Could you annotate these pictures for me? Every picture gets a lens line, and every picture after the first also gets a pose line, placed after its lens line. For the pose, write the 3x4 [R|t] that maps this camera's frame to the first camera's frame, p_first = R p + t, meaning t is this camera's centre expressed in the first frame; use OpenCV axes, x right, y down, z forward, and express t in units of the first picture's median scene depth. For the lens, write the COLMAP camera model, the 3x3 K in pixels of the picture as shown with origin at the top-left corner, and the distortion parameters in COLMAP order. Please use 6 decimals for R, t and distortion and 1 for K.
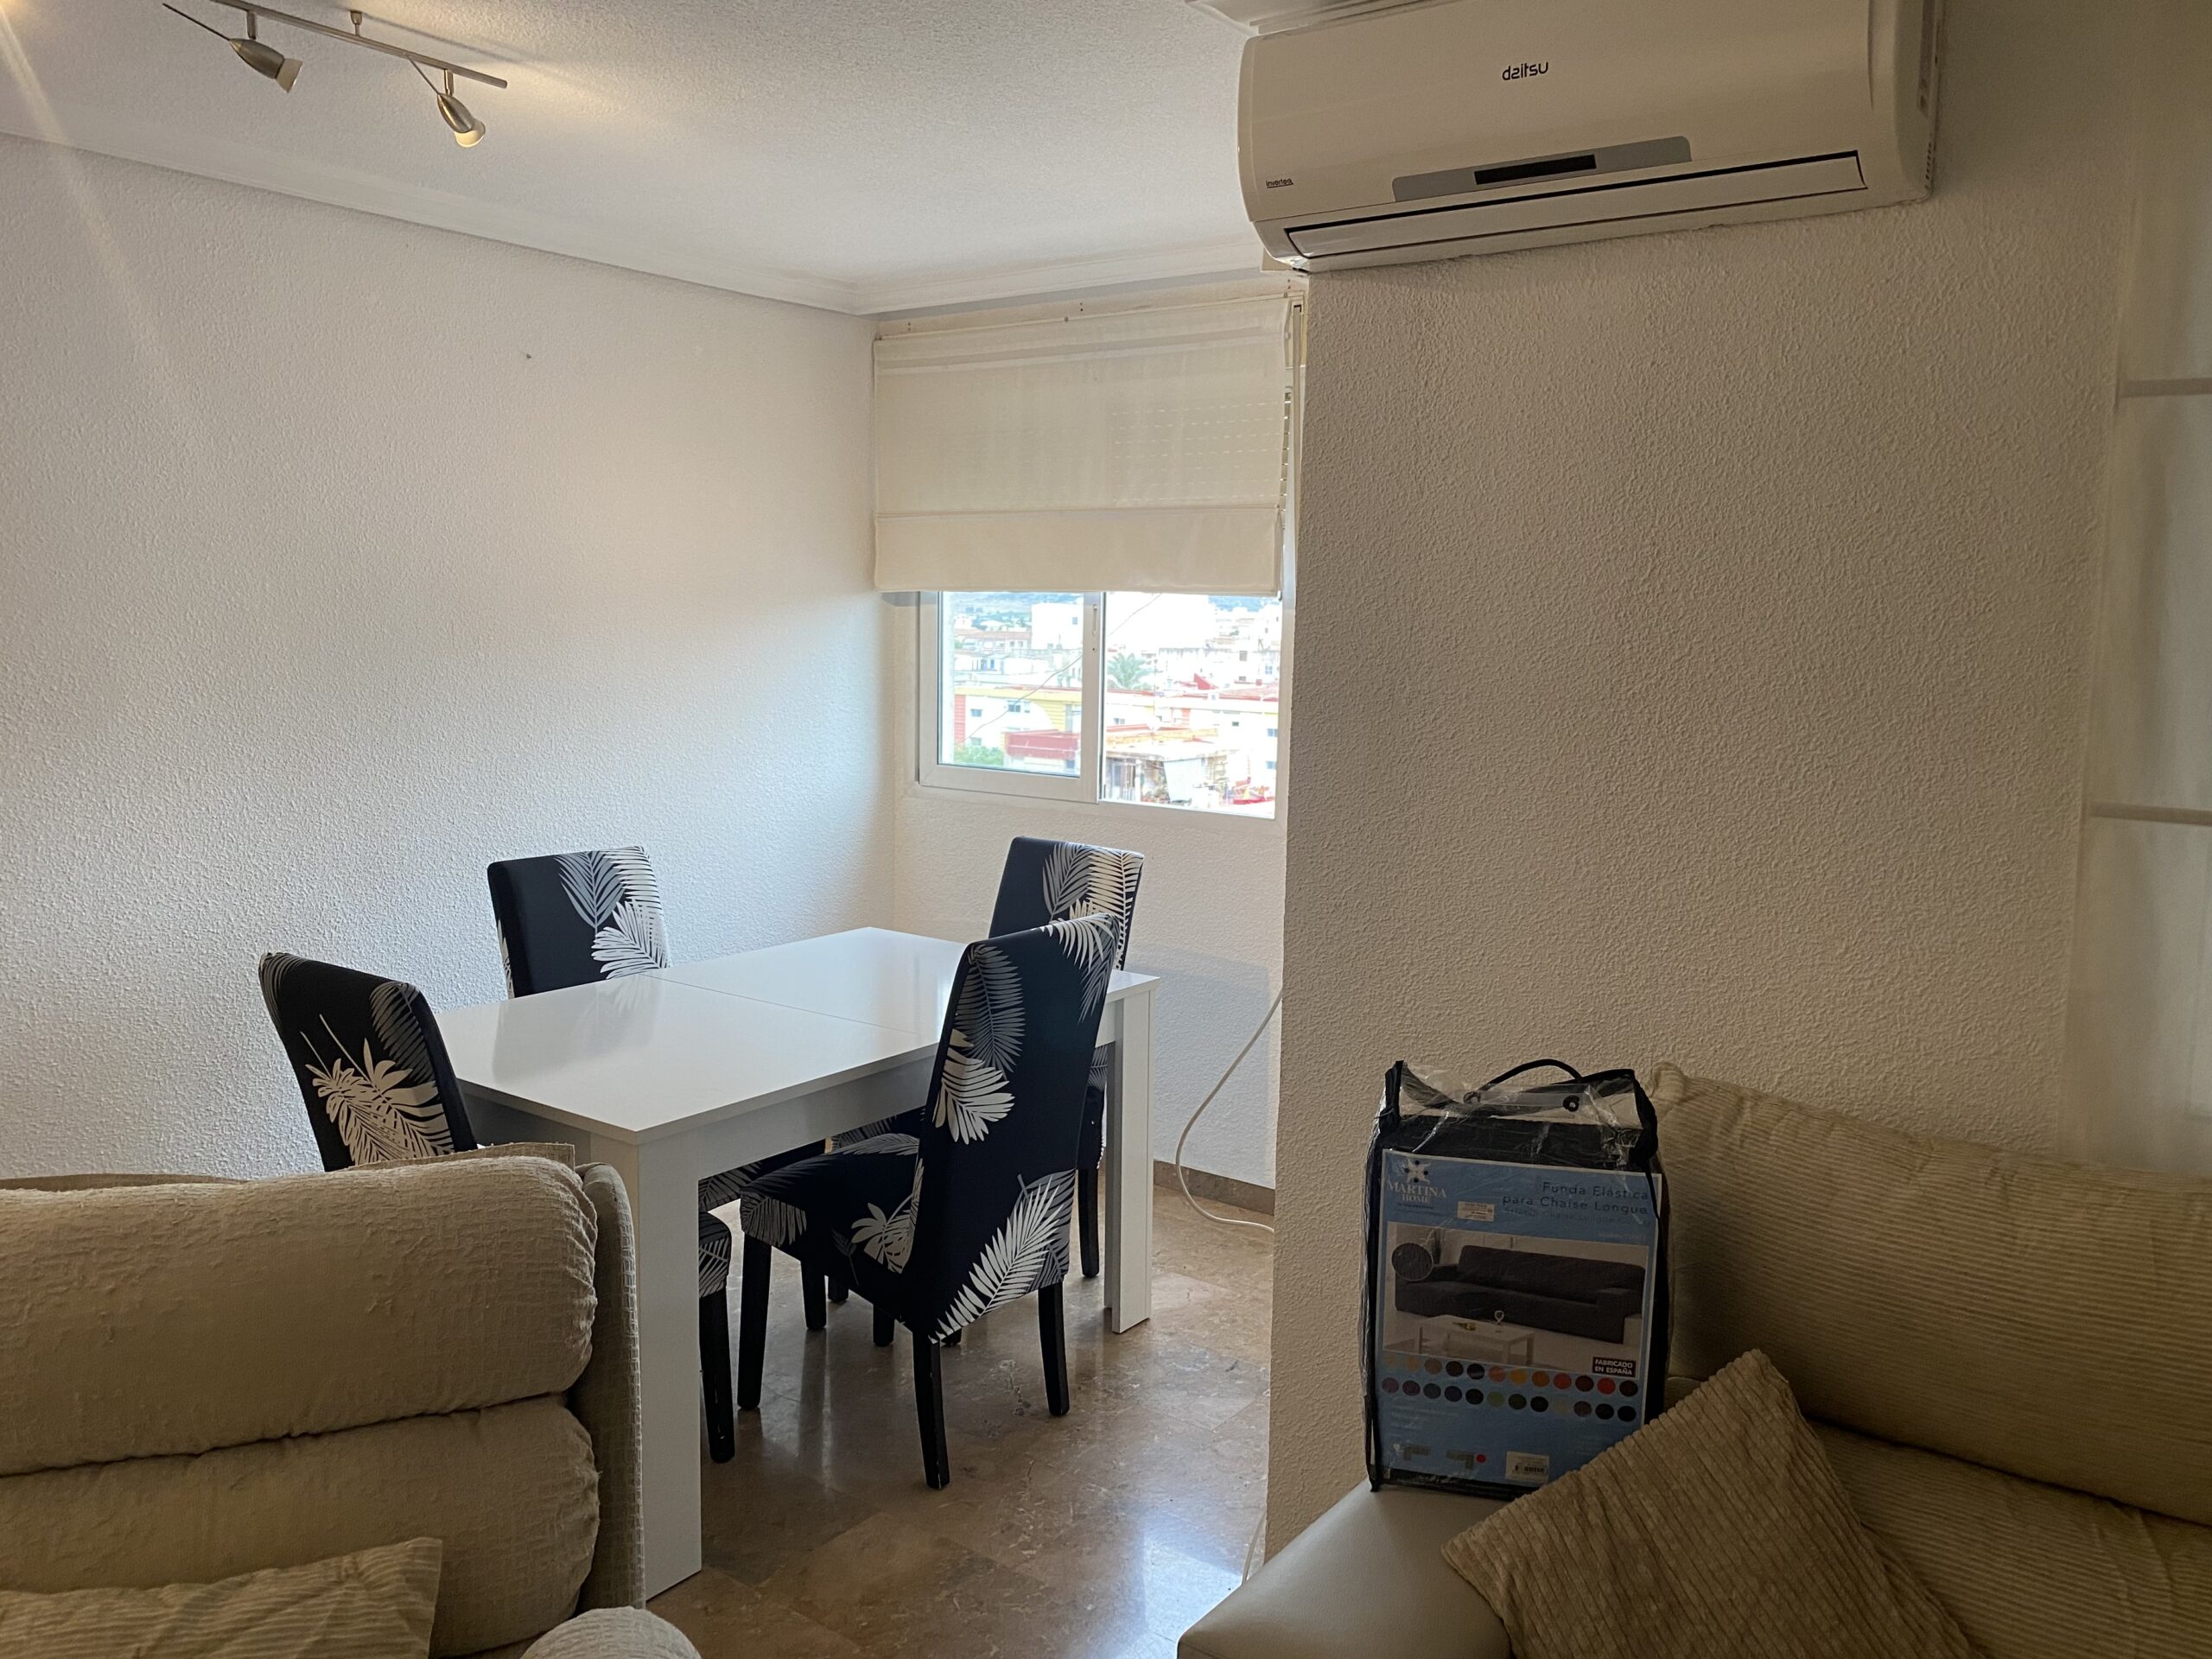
lens RADIAL K [[1697.4, 0, 1122.9], [0, 1697.4, 816.2], [0, 0, 1]] dist [0.059139, -0.046513]
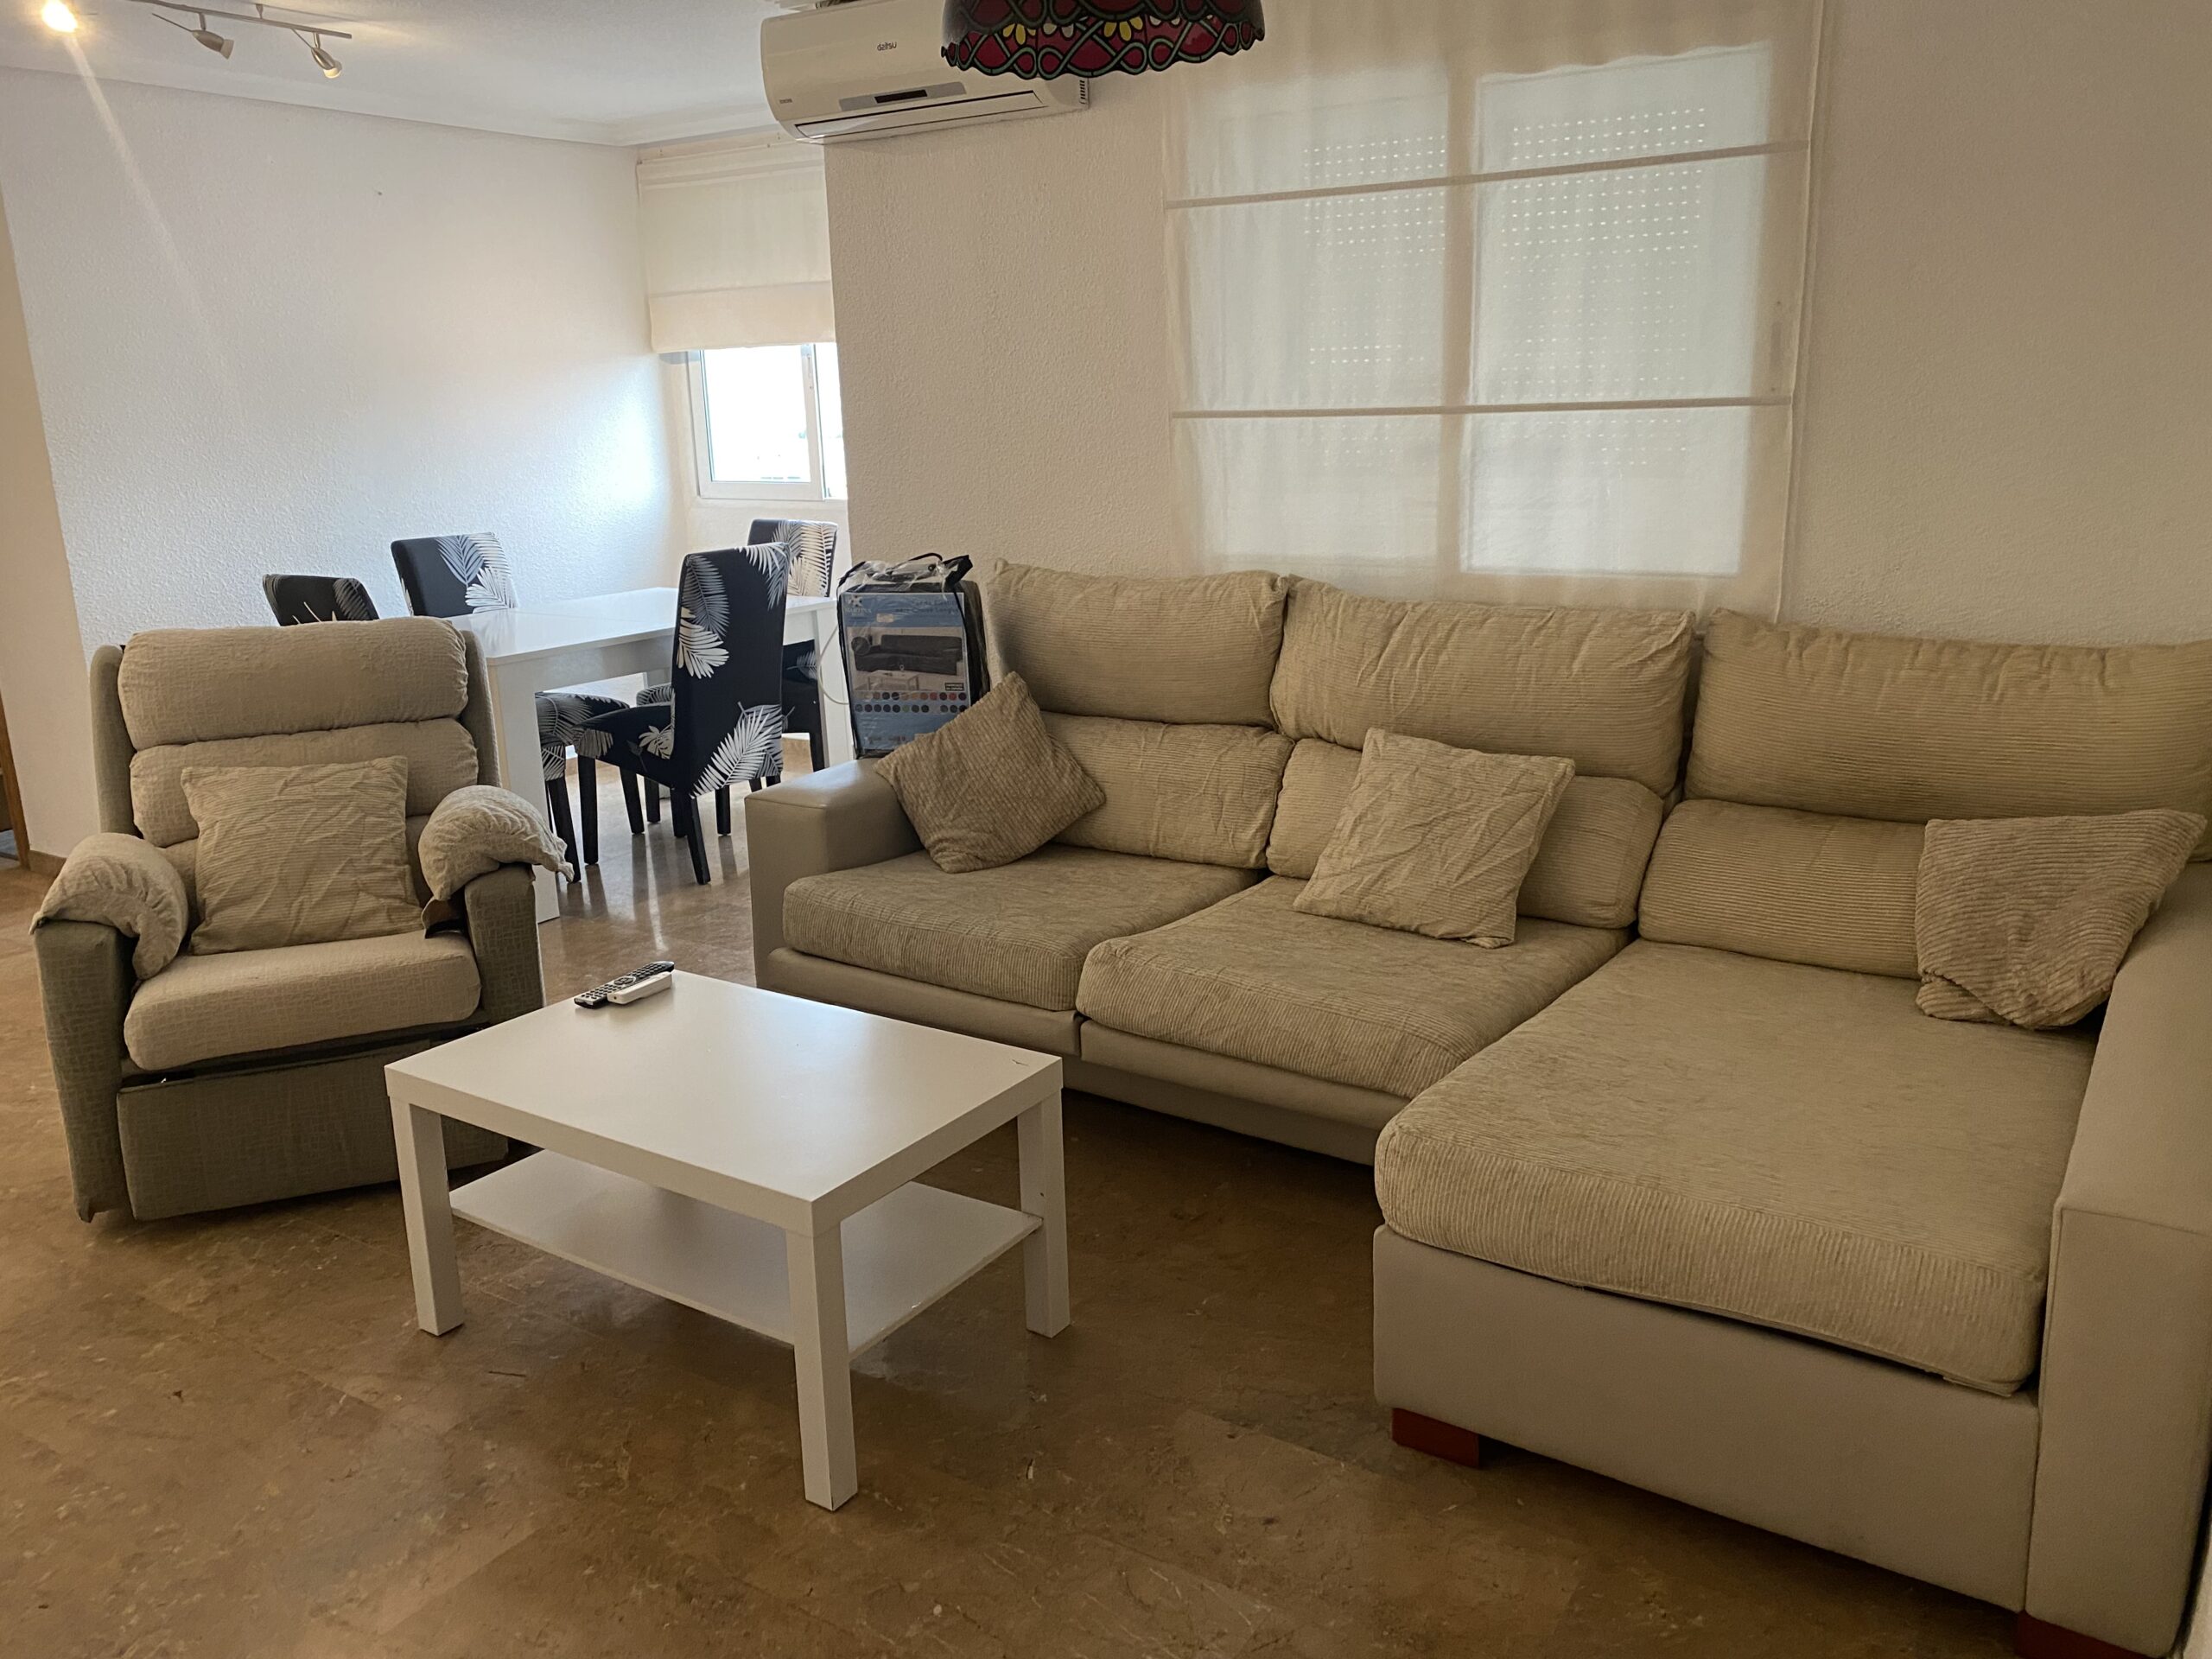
lens RADIAL K [[1697.4, 0, 1106.6], [0, 1697.4, 808.7], [0, 0, 1]] dist [0.059139, -0.046513]
pose [[0.997312, -0.061111, 0.040417, 0.252960], [0.055694, 0.990750, 0.123746, 0.145275], [-0.047605, -0.121162, 0.991491, -0.765666]]
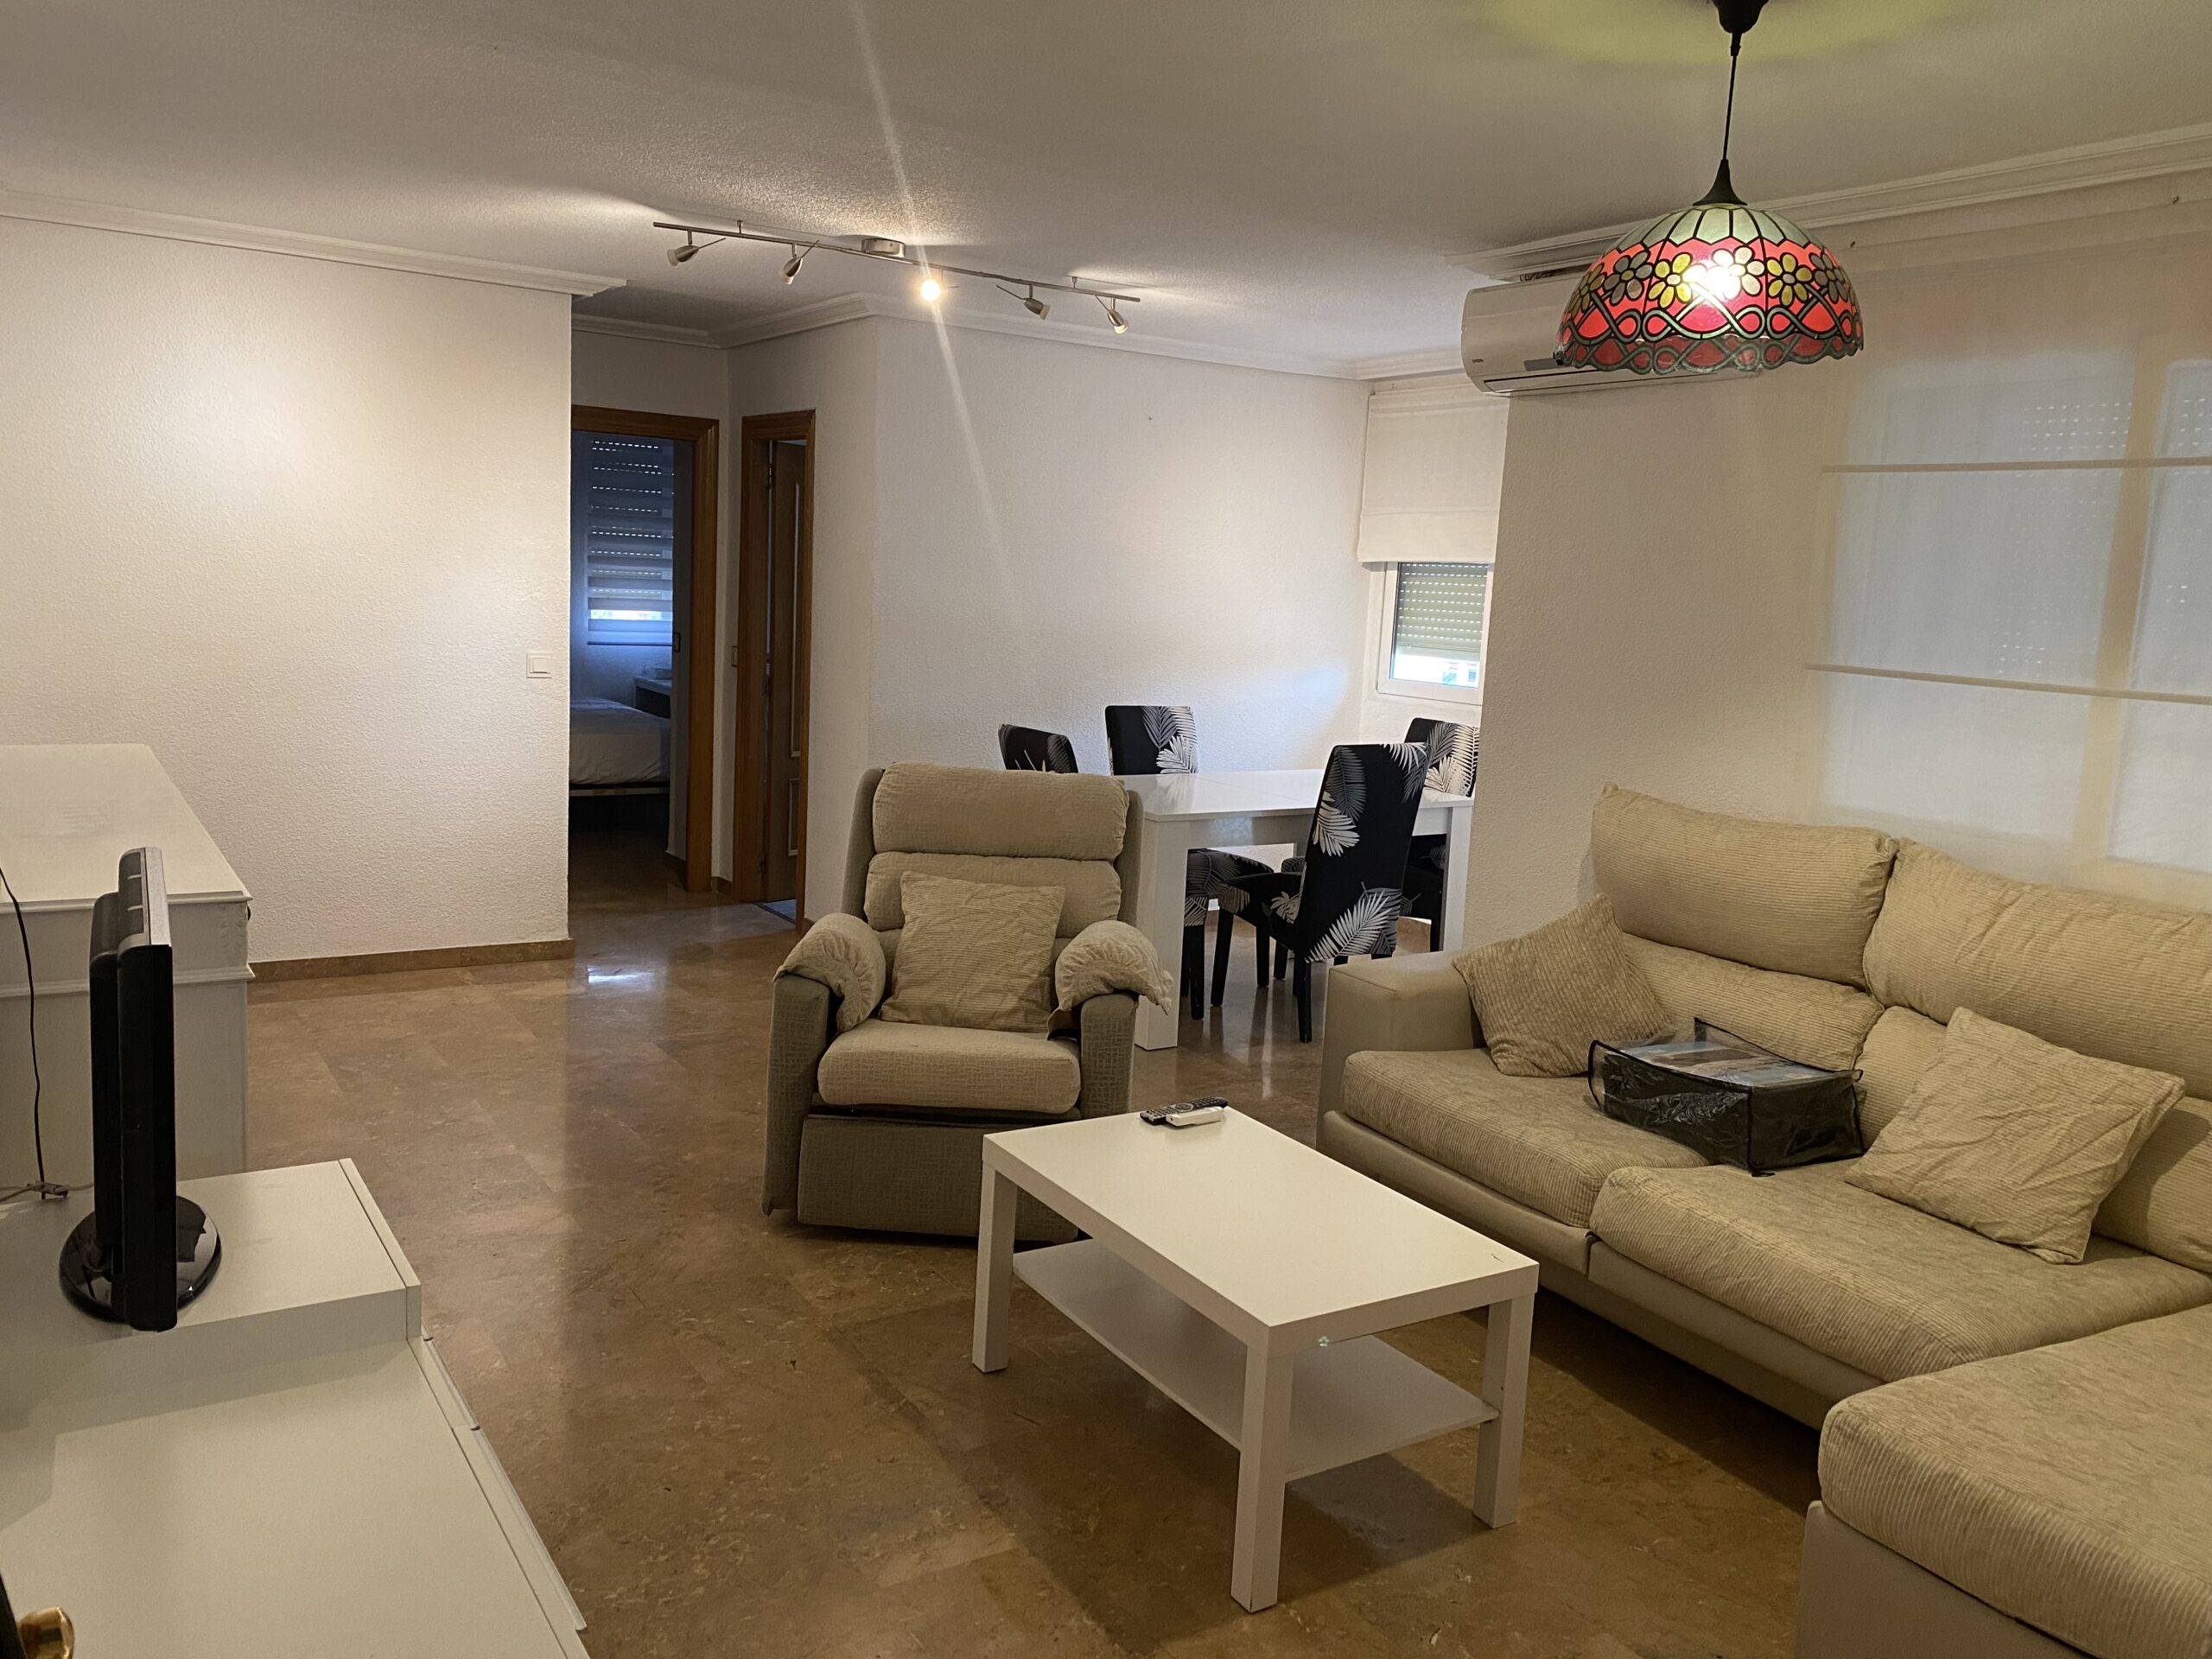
lens RADIAL K [[1697.4, 0, 1117.2], [0, 1697.4, 808.3], [0, 0, 1]] dist [0.059139, -0.046513]
pose [[0.933684, 0.074815, -0.350195, 0.360200], [-0.072513, 0.997173, 0.019701, 0.131013], [0.350679, 0.007000, 0.936469, -0.875439]]
